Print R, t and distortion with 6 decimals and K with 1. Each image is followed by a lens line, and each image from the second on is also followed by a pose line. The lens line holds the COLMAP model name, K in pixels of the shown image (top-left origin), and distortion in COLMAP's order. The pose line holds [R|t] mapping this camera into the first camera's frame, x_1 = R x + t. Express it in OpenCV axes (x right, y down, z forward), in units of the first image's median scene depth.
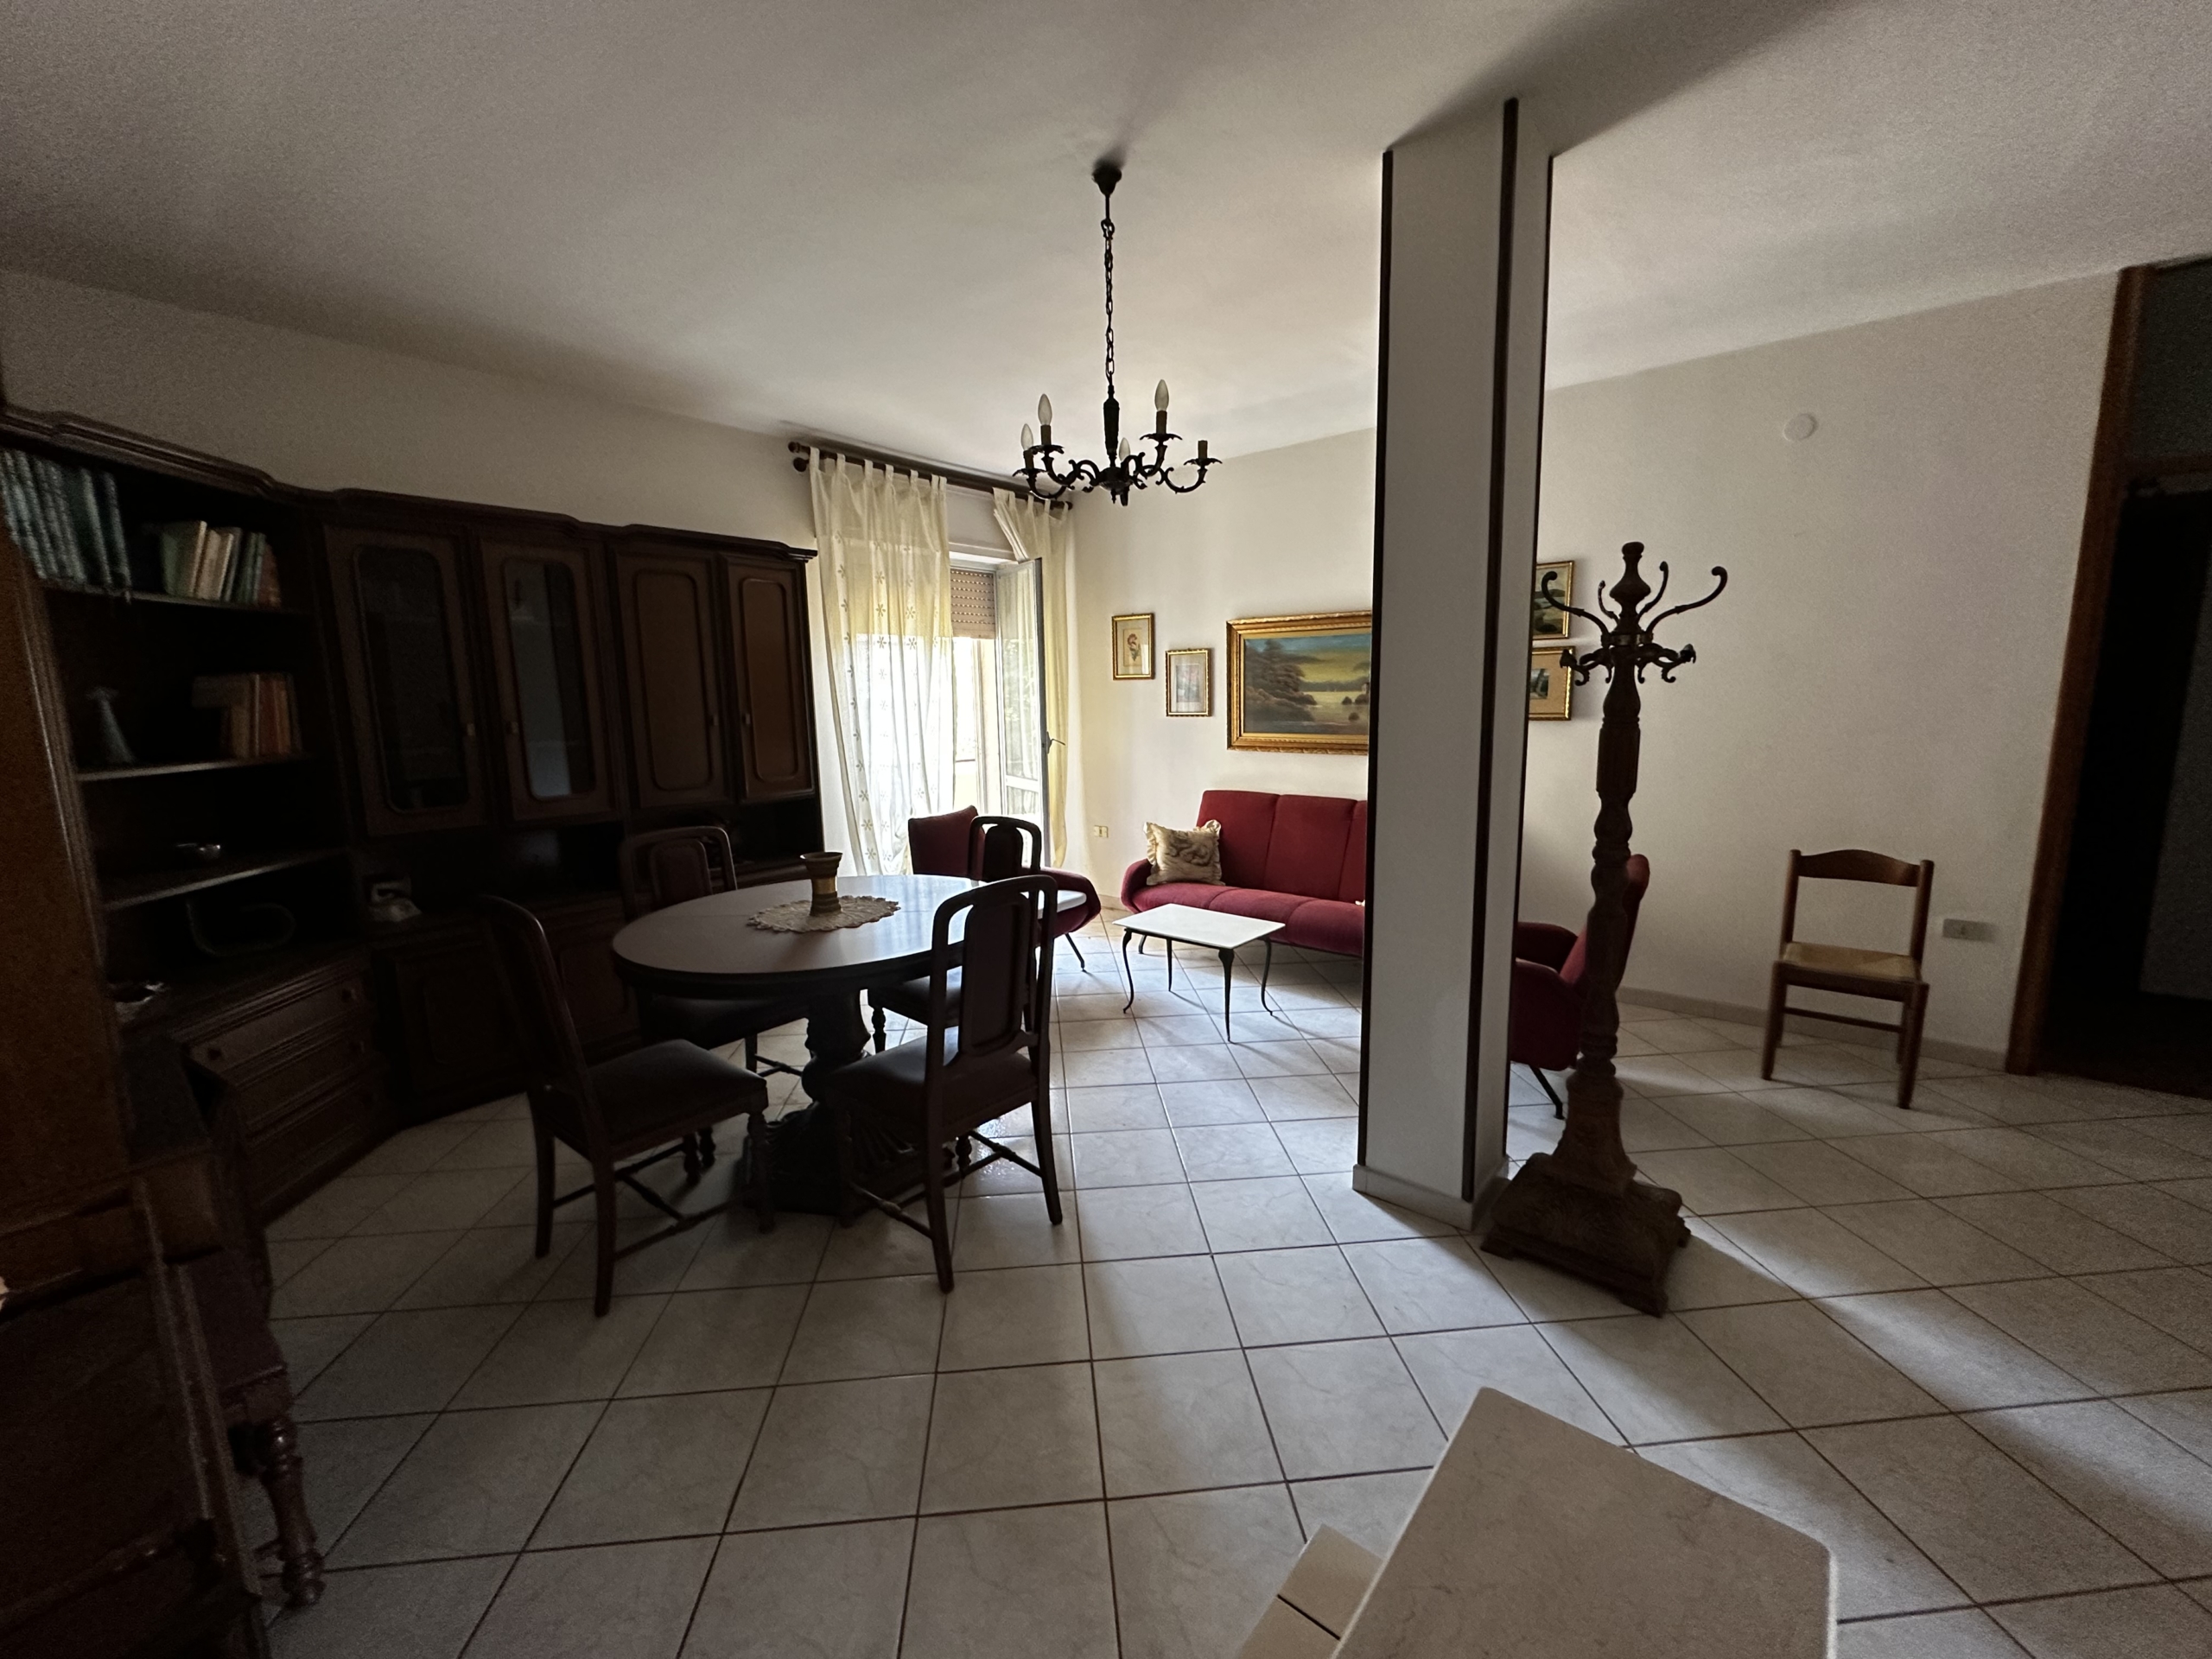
lens RADIAL K [[883.8, 0, 1106.3], [0, 883.8, 835.9], [0, 0, 1]] dist [-0.004468, 0.001088]
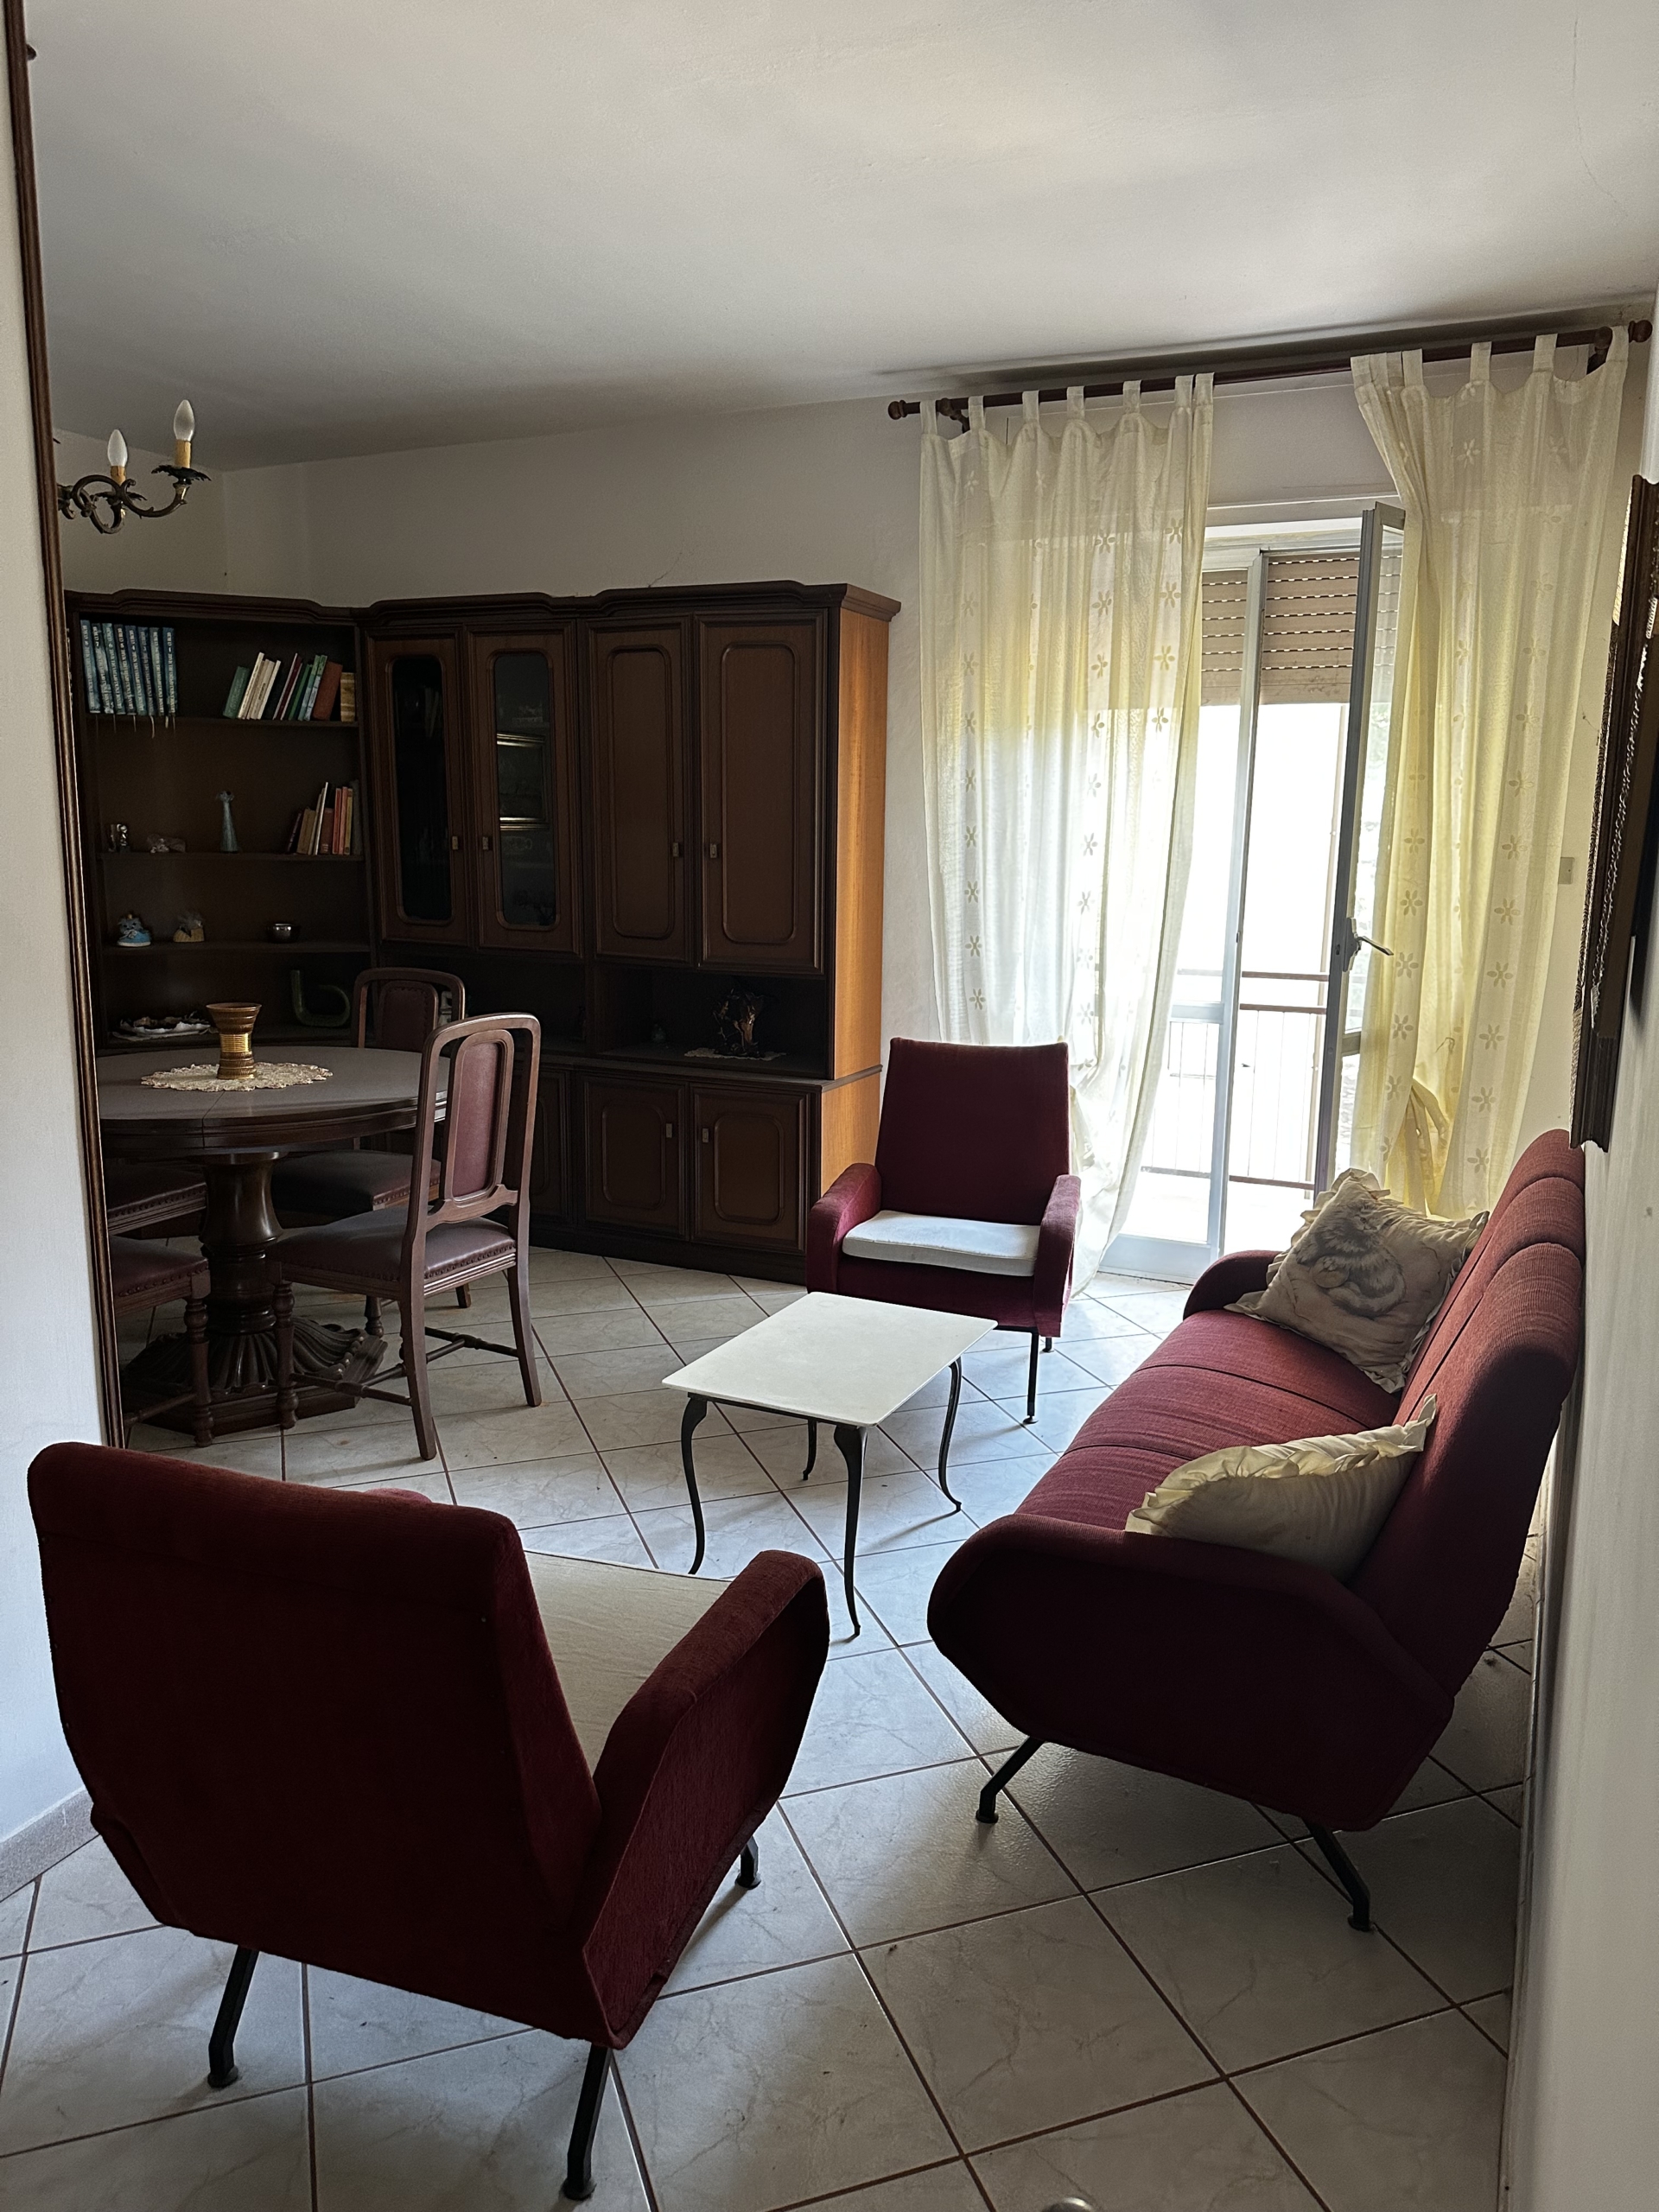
lens RADIAL K [[1553.5, 0, 830.9], [0, 1553.5, 1095.6], [0, 0, 1]] dist [0.036429, -0.014831]
pose [[0.253270, 0.189216, -0.948710, 0.643411], [-0.173868, 0.973619, 0.147768, -0.110013], [0.951643, 0.127525, 0.279487, 0.605210]]
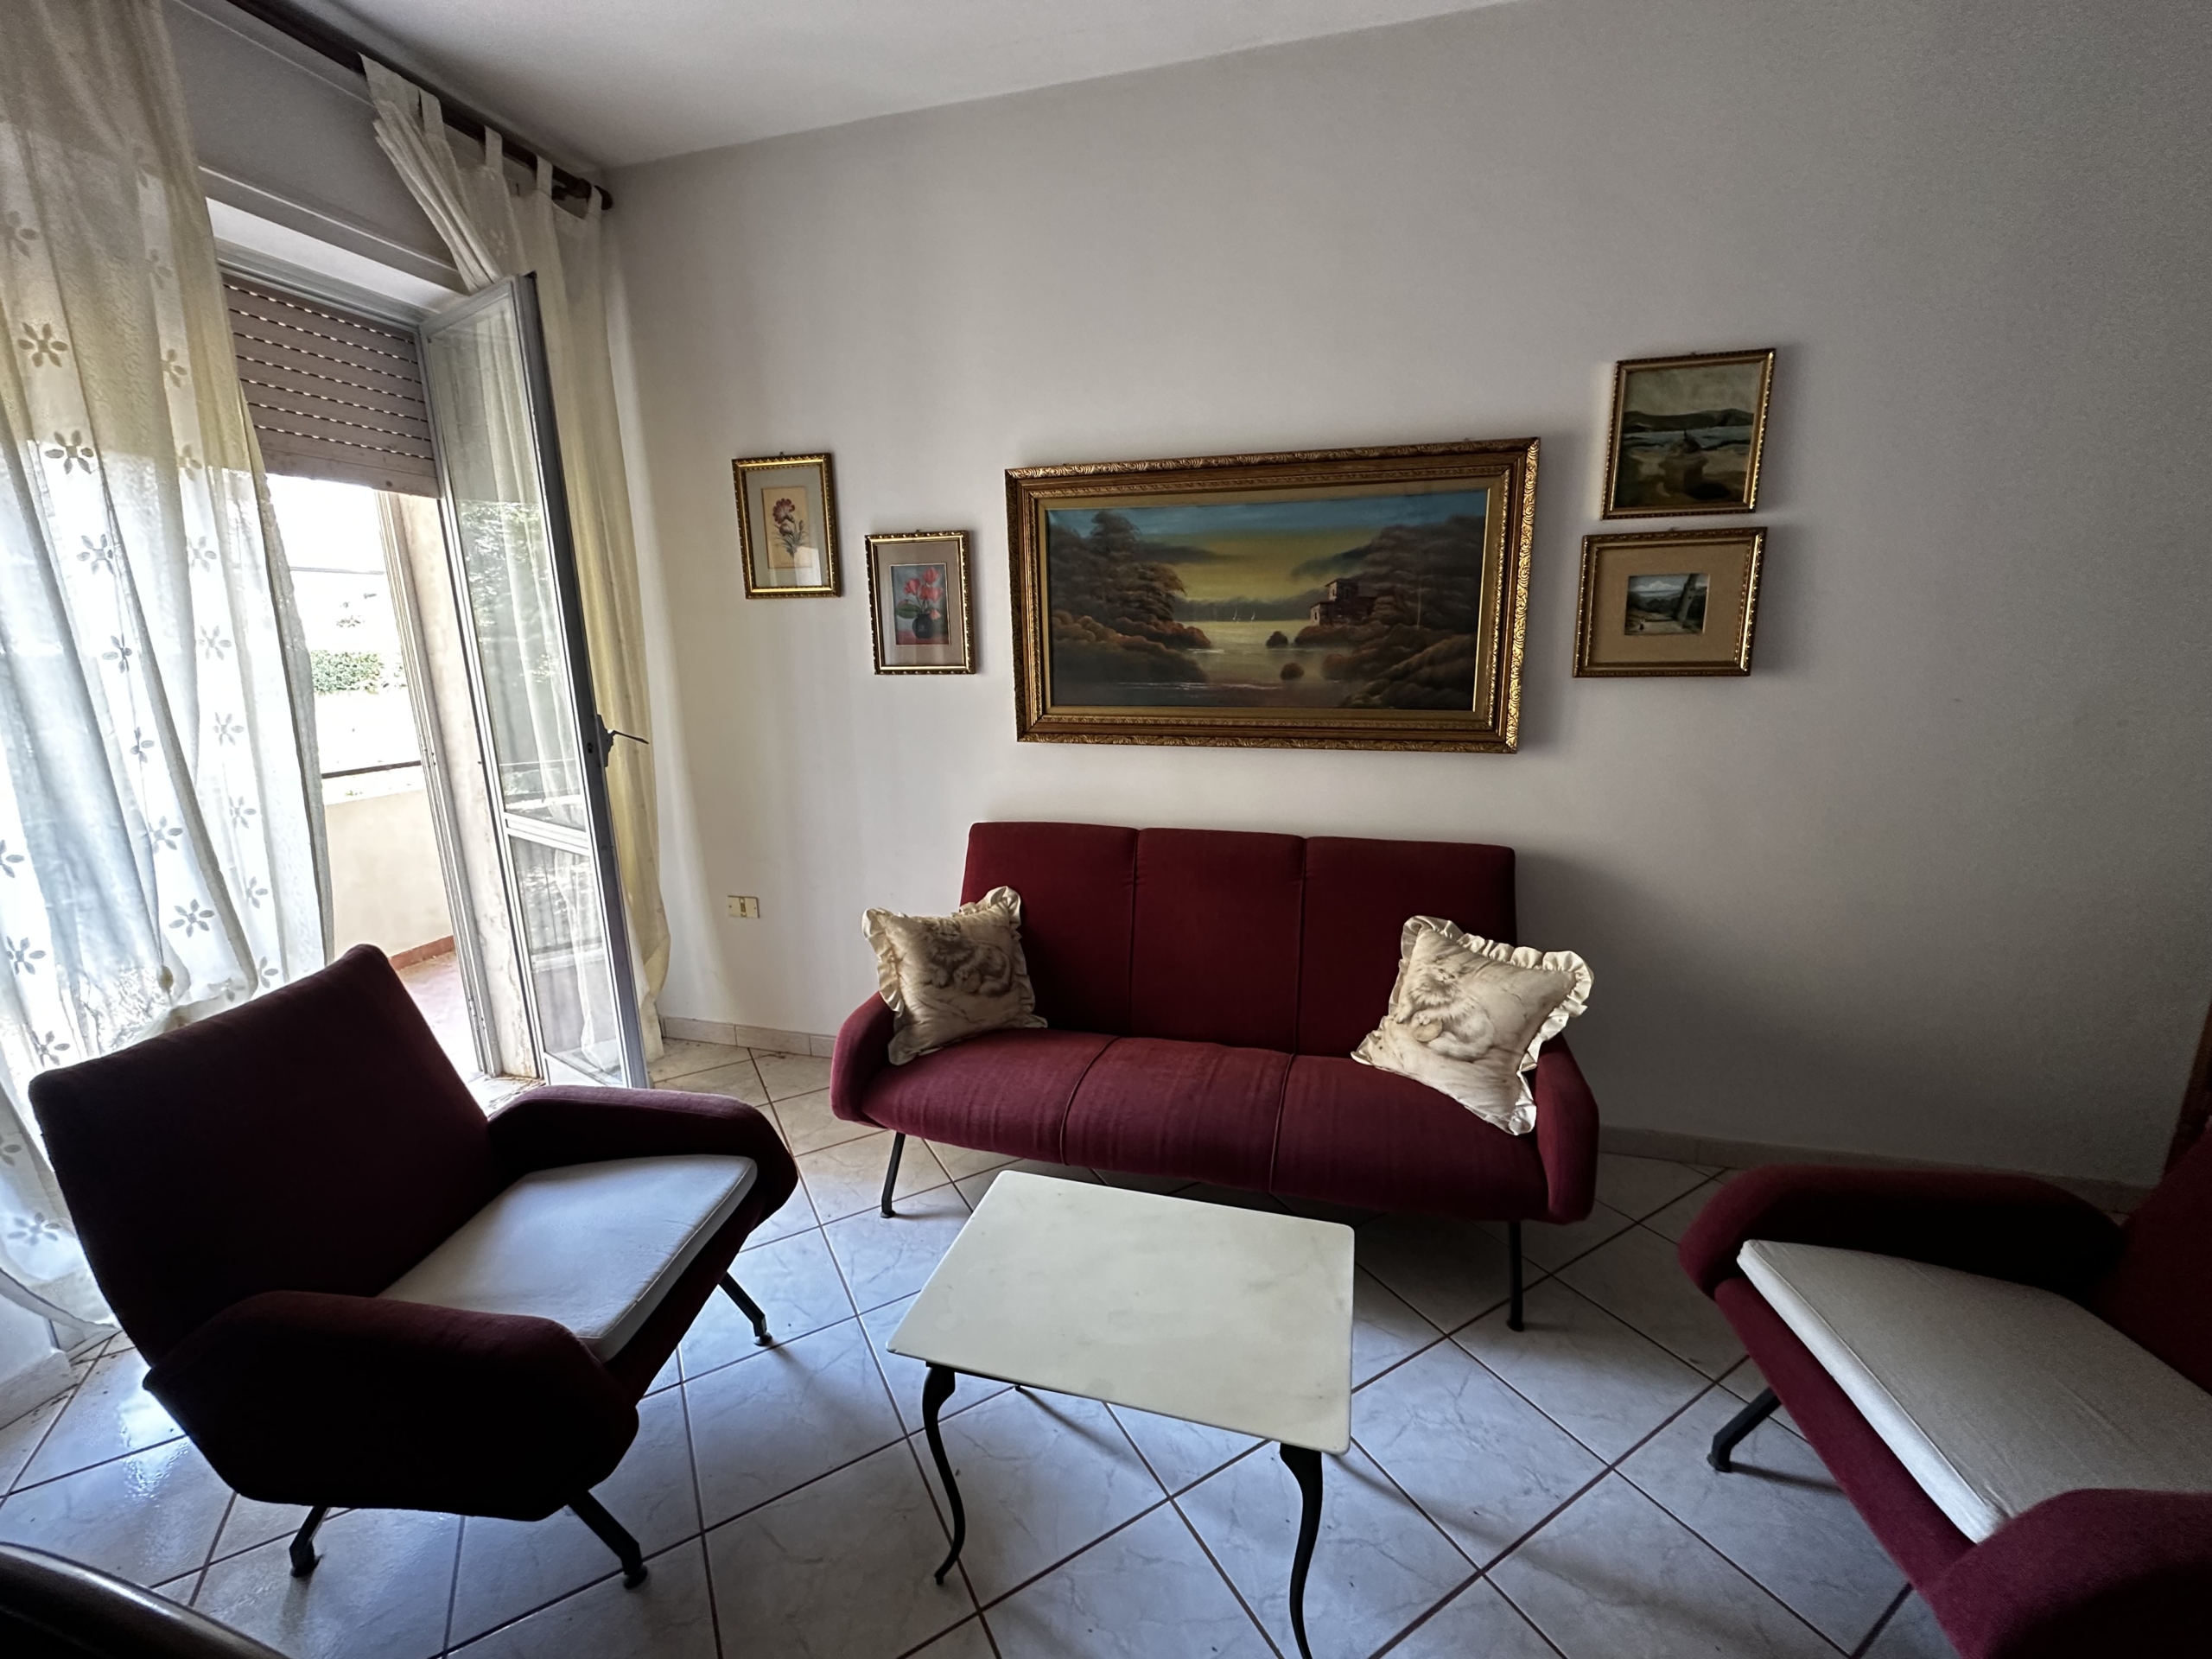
lens RADIAL K [[883.8, 0, 1097.5], [0, 883.8, 831.7], [0, 0, 1]] dist [-0.004468, 0.001088]
pose [[0.906585, -0.087259, 0.412904, -0.031447], [0.066026, 0.995669, 0.065447, -0.079630], [-0.416827, -0.032071, 0.908420, 0.552844]]
